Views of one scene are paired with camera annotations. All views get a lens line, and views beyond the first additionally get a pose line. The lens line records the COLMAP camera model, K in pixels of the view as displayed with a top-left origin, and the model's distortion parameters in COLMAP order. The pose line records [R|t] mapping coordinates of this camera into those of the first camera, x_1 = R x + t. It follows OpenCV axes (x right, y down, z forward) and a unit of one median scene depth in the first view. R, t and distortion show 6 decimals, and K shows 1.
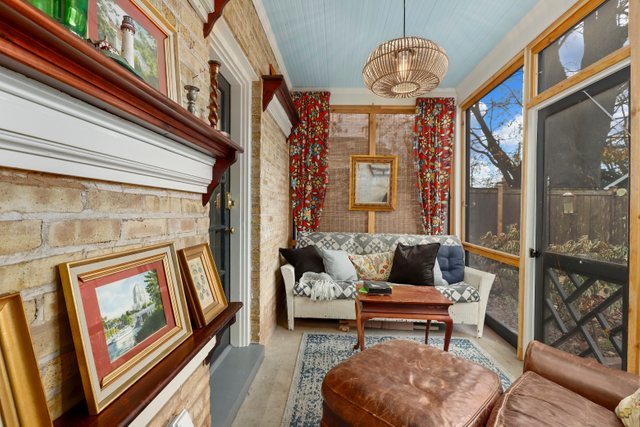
lens RADIAL K [[293.2, 0, 321.5], [0, 293.2, 210.2], [0, 0, 1]] dist [-0.002757, -0.000506]
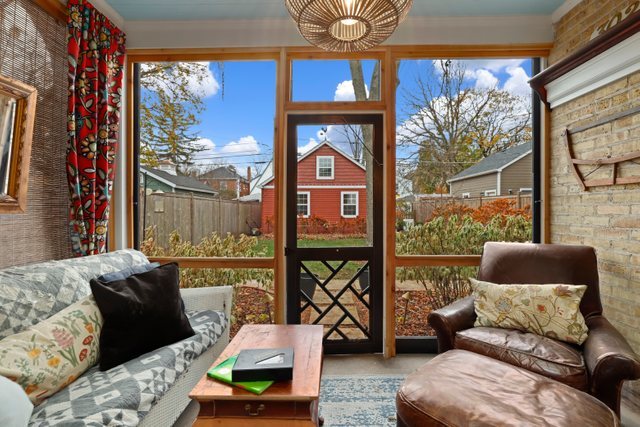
lens RADIAL K [[293.2, 0, 321.5], [0, 293.2, 210.2], [0, 0, 1]] dist [-0.002757, -0.000506]
pose [[-0.032530, -0.012527, 0.999392, -0.231887], [0.000521, 0.999921, 0.012551, -0.008419], [-0.999471, 0.000929, -0.032521, 0.663469]]
